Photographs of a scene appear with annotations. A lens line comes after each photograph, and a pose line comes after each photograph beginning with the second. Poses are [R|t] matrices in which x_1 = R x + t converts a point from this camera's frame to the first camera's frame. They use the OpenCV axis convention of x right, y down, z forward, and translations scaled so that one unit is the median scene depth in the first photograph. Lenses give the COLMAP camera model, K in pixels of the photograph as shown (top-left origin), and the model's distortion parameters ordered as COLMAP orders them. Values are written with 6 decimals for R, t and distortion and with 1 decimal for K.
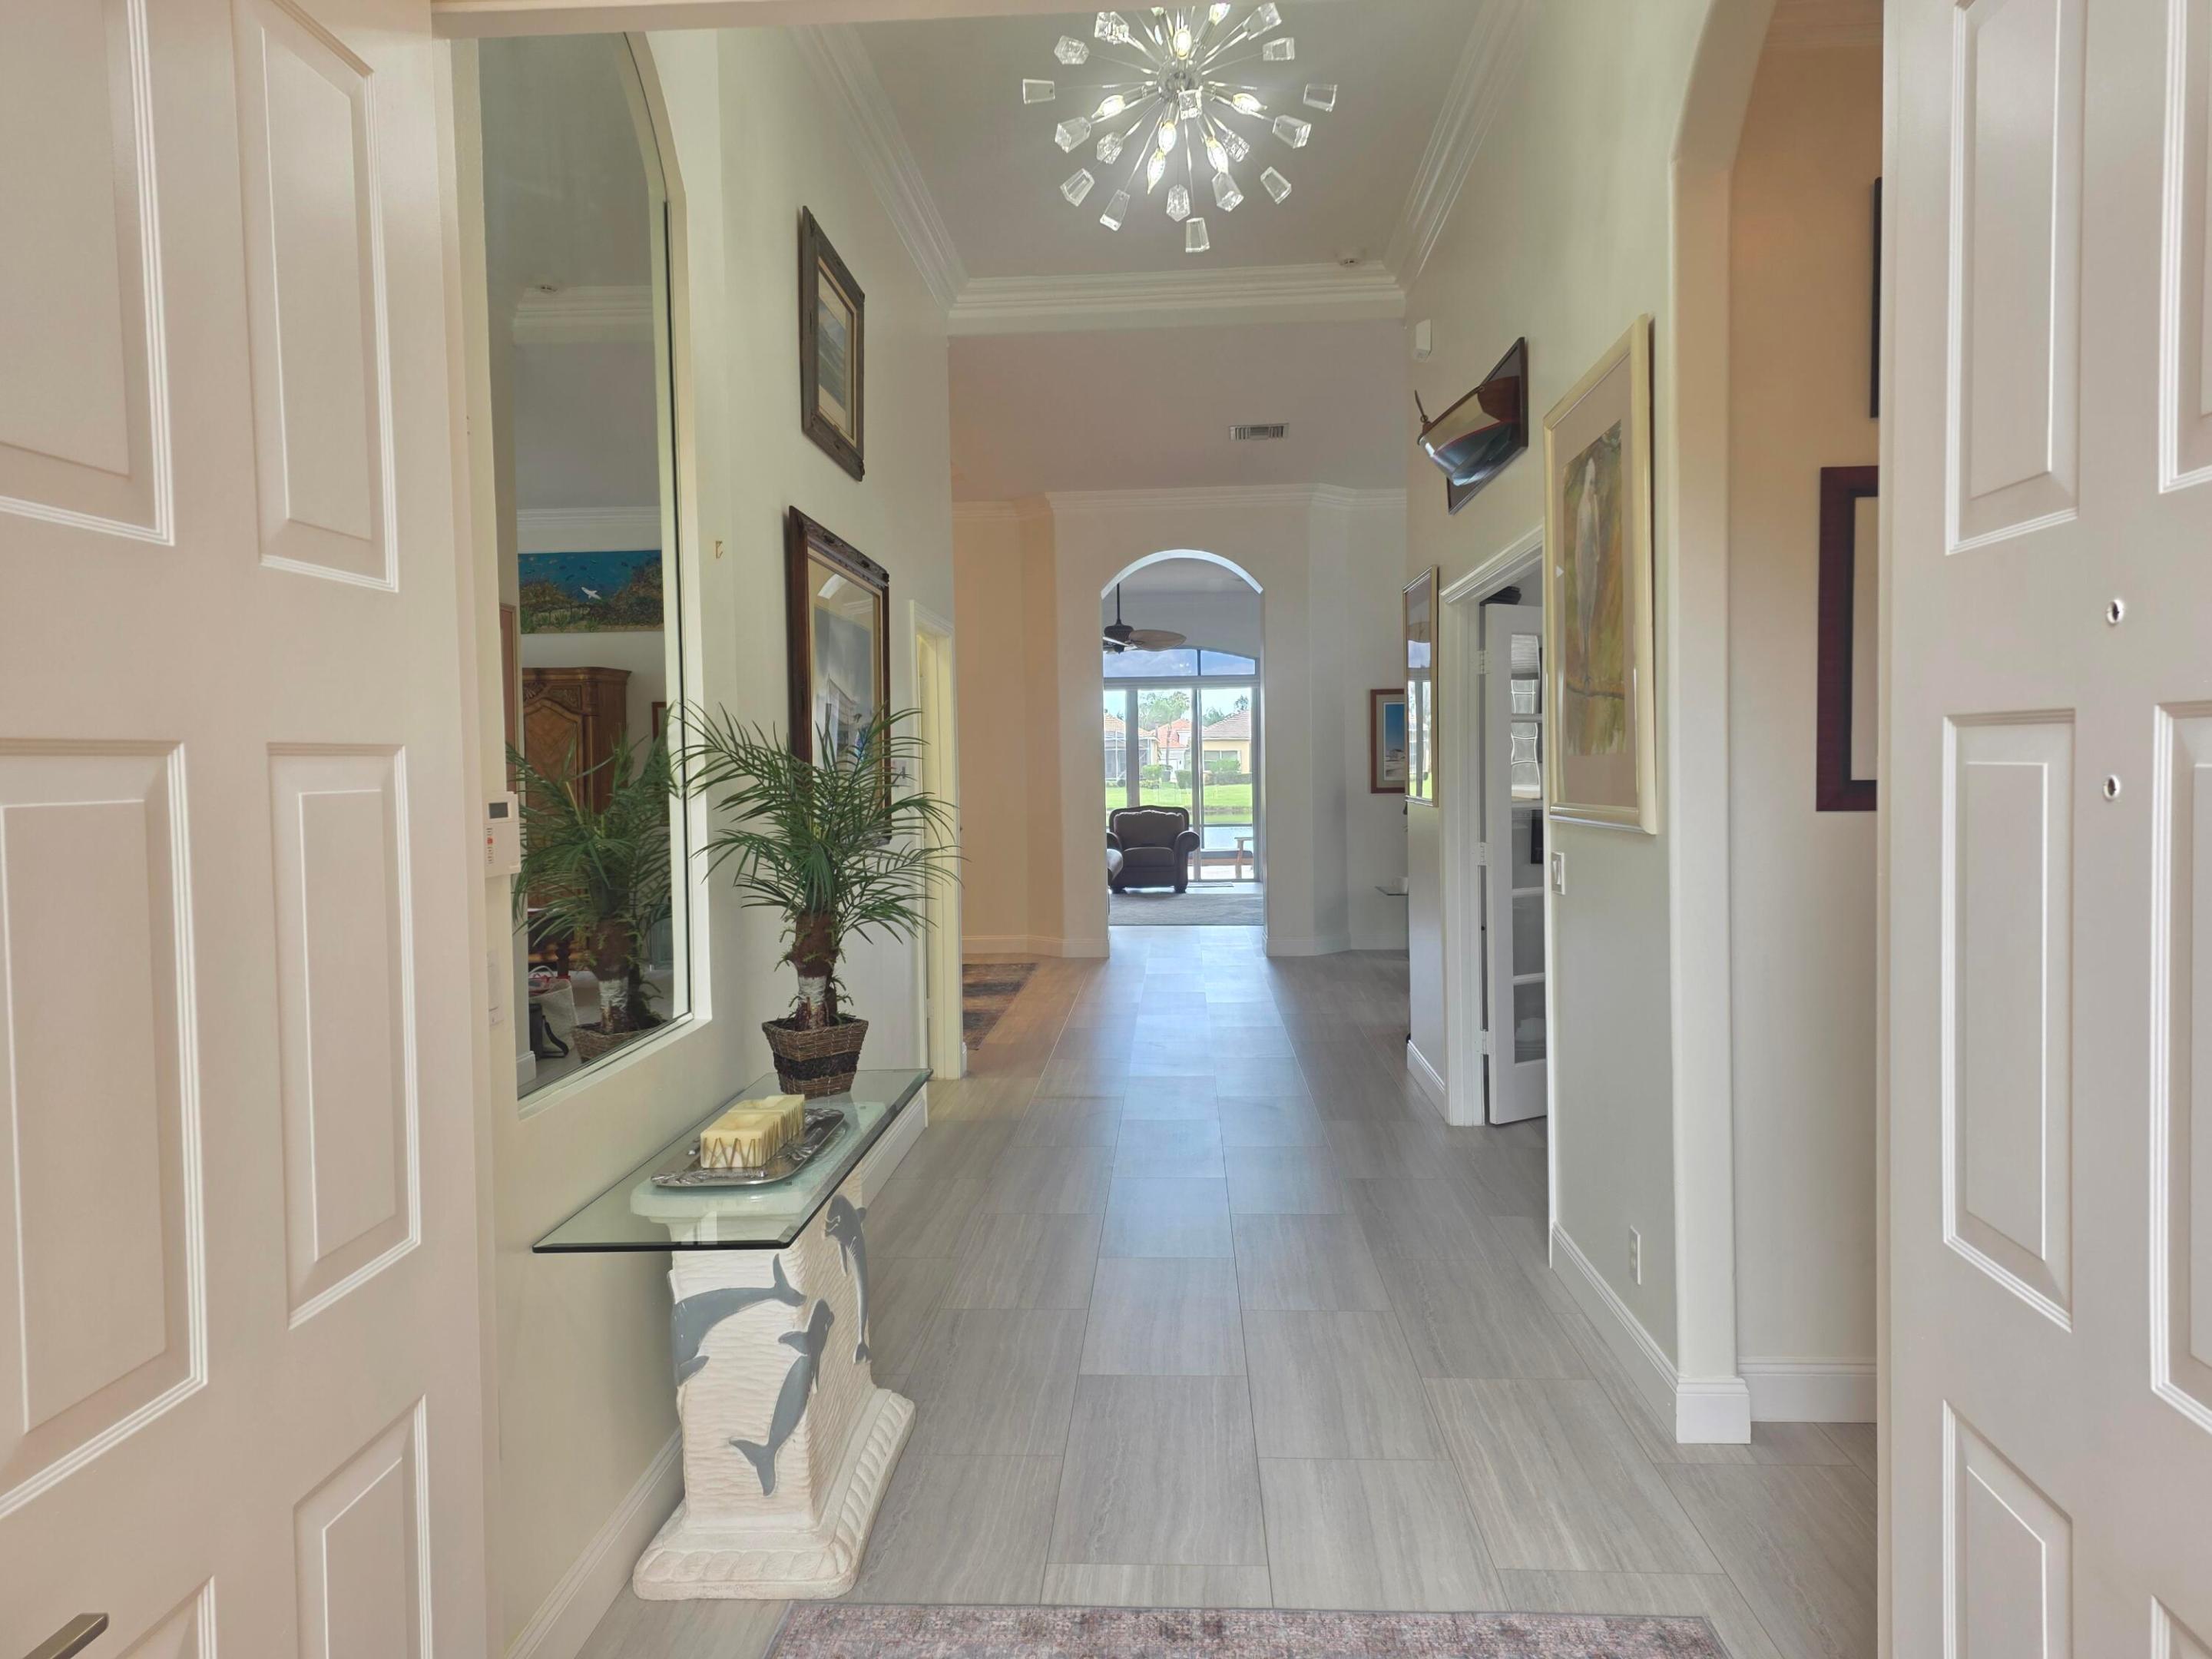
lens RADIAL K [[1465.0, 0, 1106.0], [0, 1465.0, 829.5], [0, 0, 1]] dist [0.005066, 0.000165]
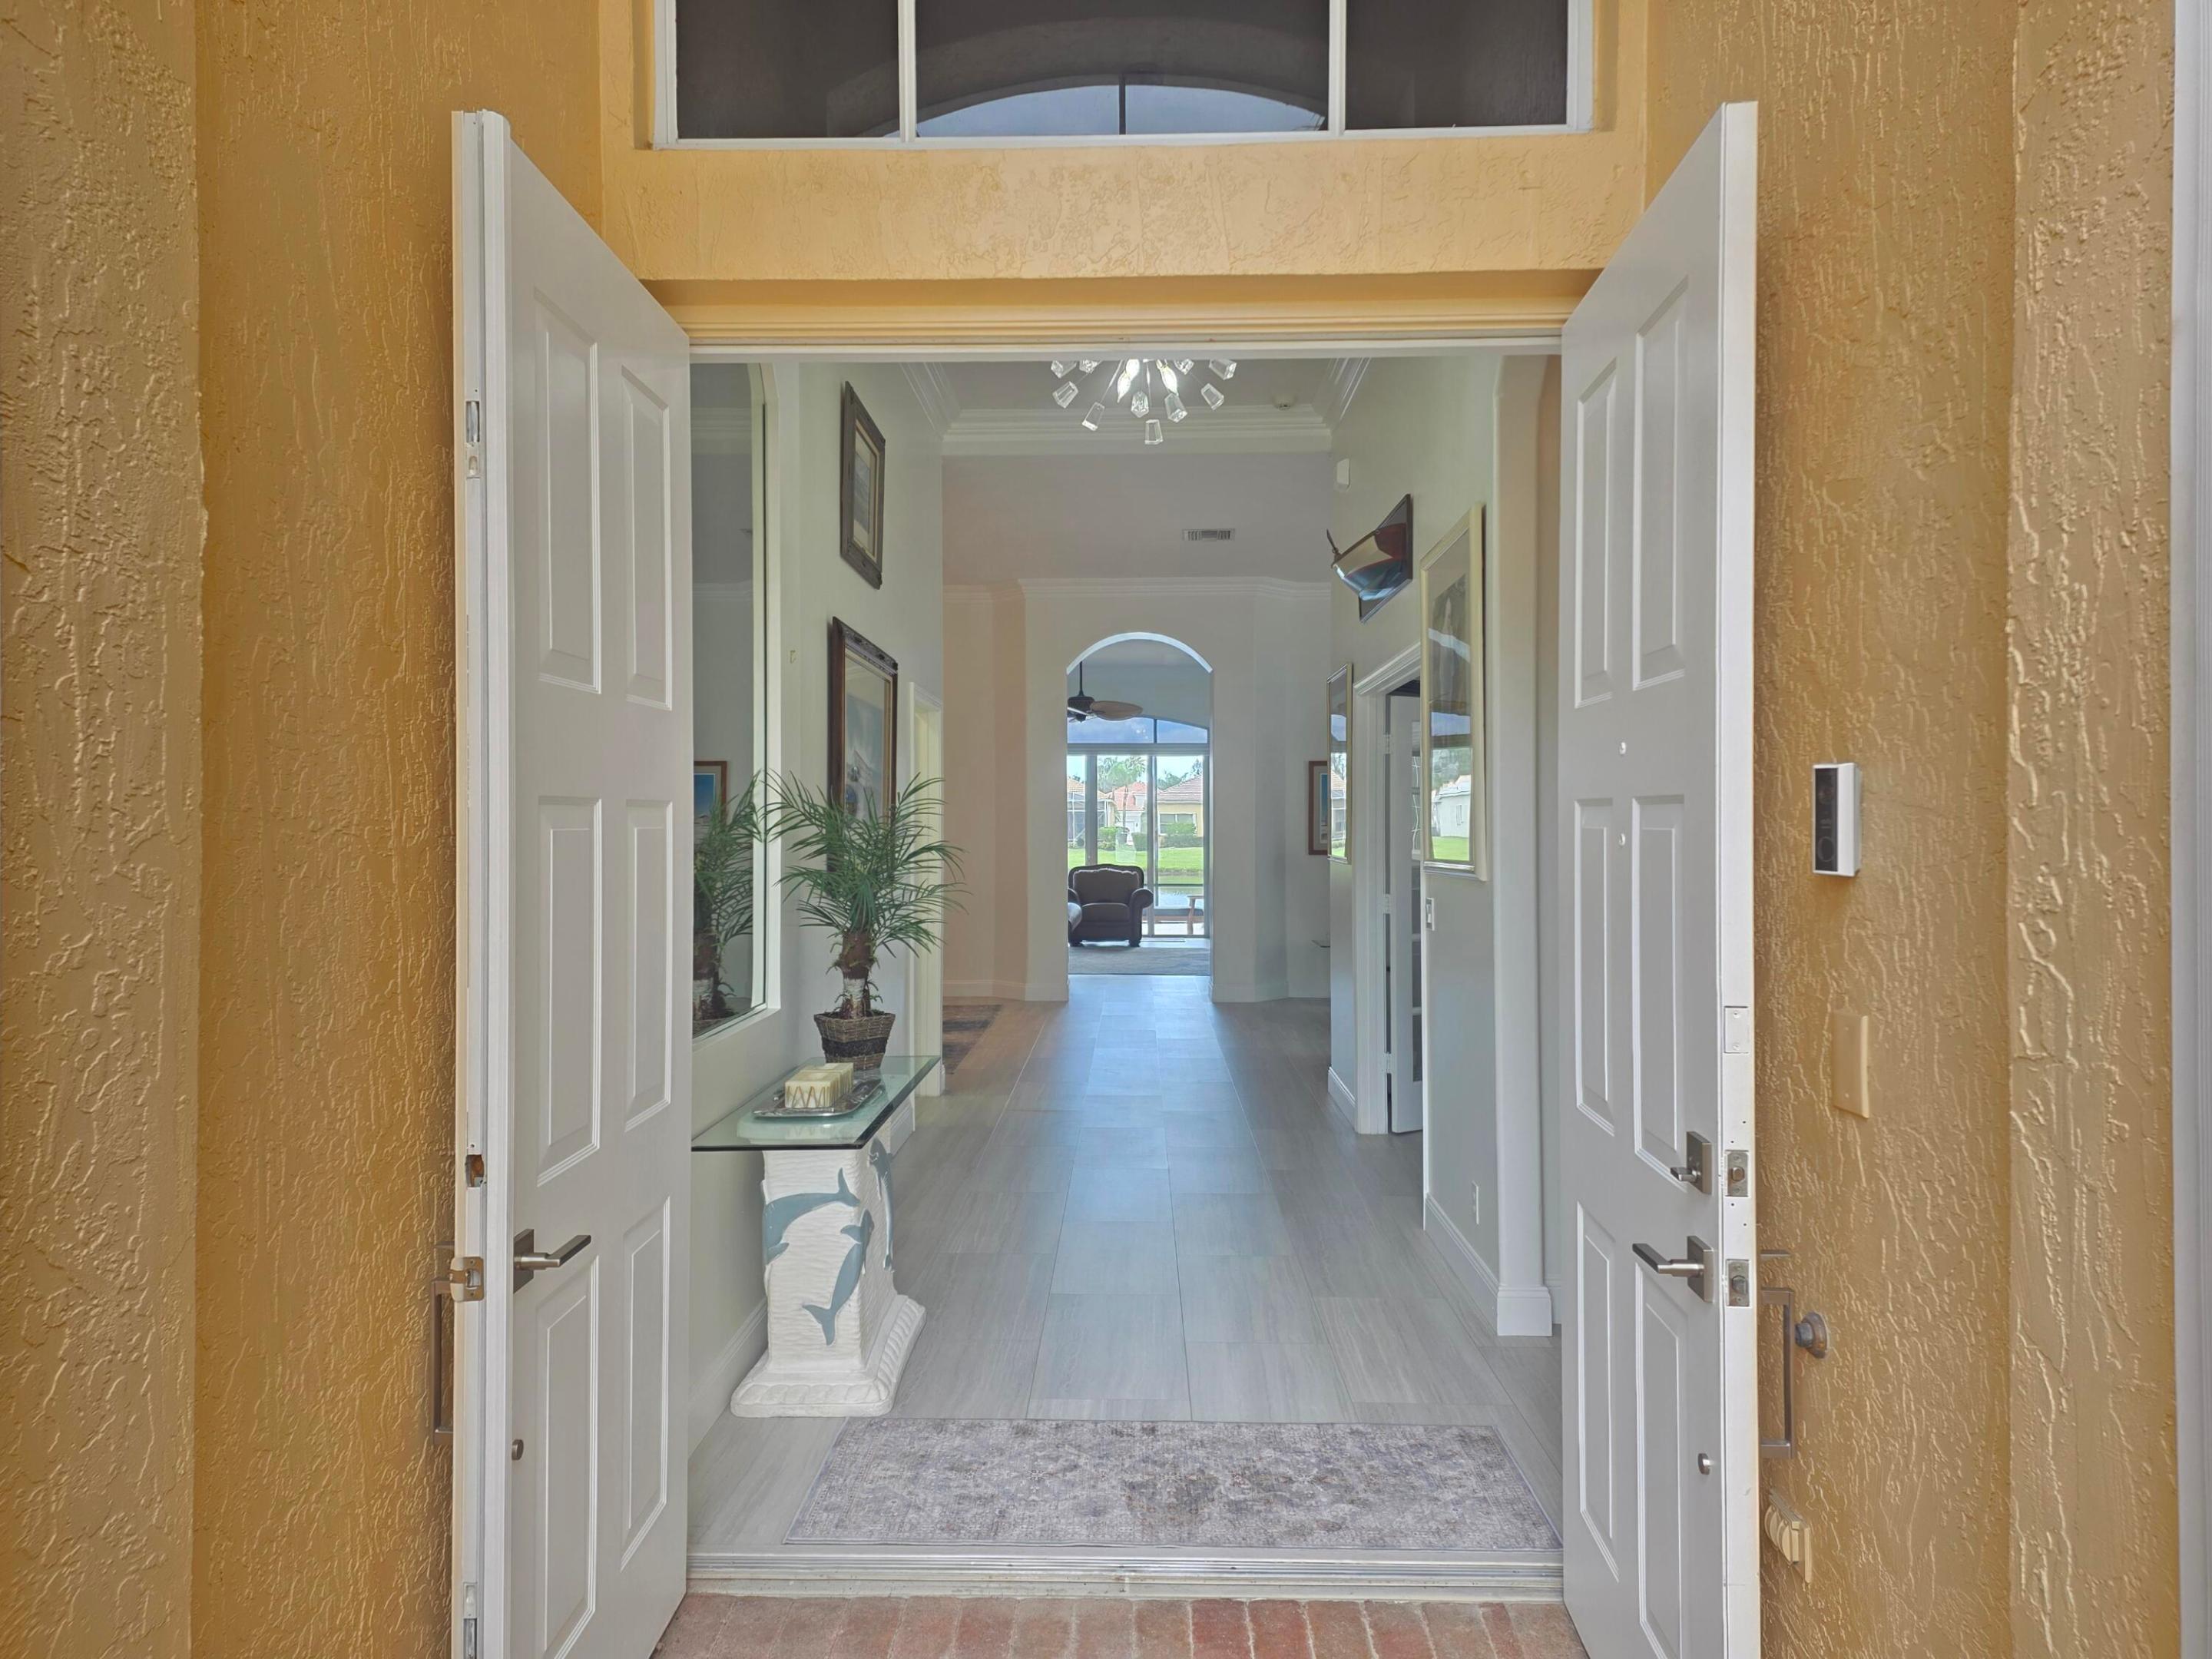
lens RADIAL K [[1465.0, 0, 1106.0], [0, 1465.0, 829.5], [0, 0, 1]] dist [0.005066, 0.000165]
pose [[0.999413, 0.016990, 0.029752, -0.015318], [-0.015726, 0.998985, -0.042202, 0.017771], [-0.030438, 0.041709, 0.998666, -0.326642]]
